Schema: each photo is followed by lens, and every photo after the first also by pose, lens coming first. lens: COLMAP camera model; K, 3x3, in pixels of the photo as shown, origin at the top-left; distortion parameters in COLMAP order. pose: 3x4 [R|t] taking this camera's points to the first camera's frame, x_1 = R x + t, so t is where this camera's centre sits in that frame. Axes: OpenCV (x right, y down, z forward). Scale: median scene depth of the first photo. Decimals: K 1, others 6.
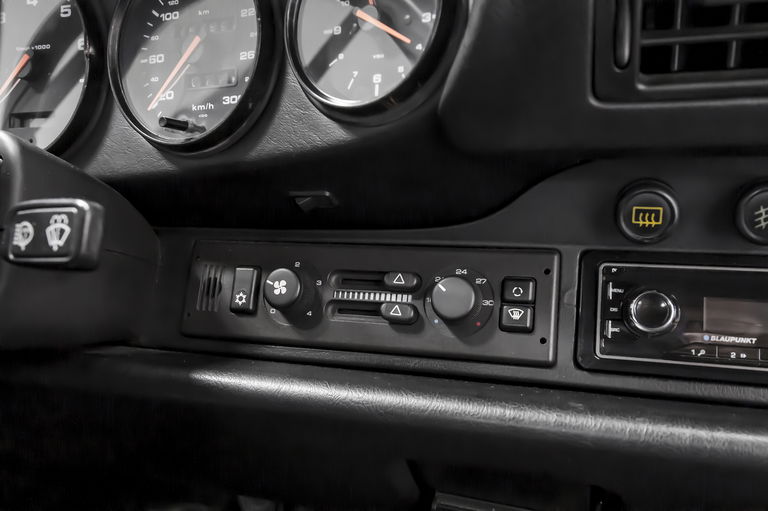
lens RADIAL K [[676.4, 0, 384.0], [0, 676.4, 255.5], [0, 0, 1]] dist [-0.004713, -0.001788]
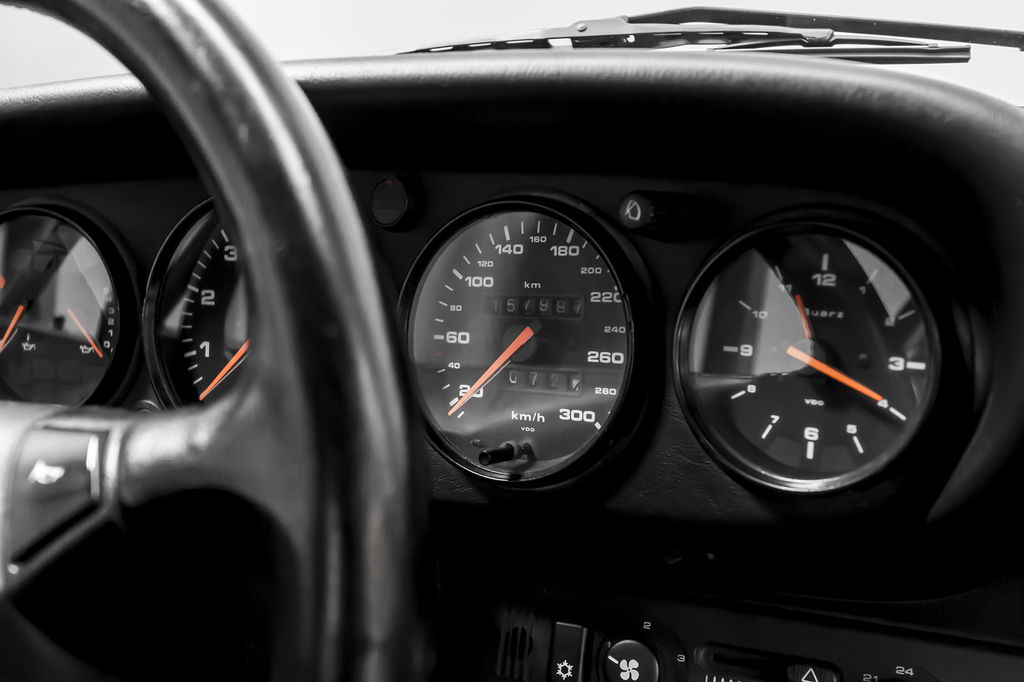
lens RADIAL K [[972.3, 0, 512.0], [0, 972.3, 341.0], [0, 0, 1]] dist [0.001784, 0.003220]
pose [[0.995010, 0.015486, -0.098567, -0.193539], [-0.016690, 0.999796, -0.011406, -0.300582], [0.098370, 0.012995, 0.995065, -0.022144]]
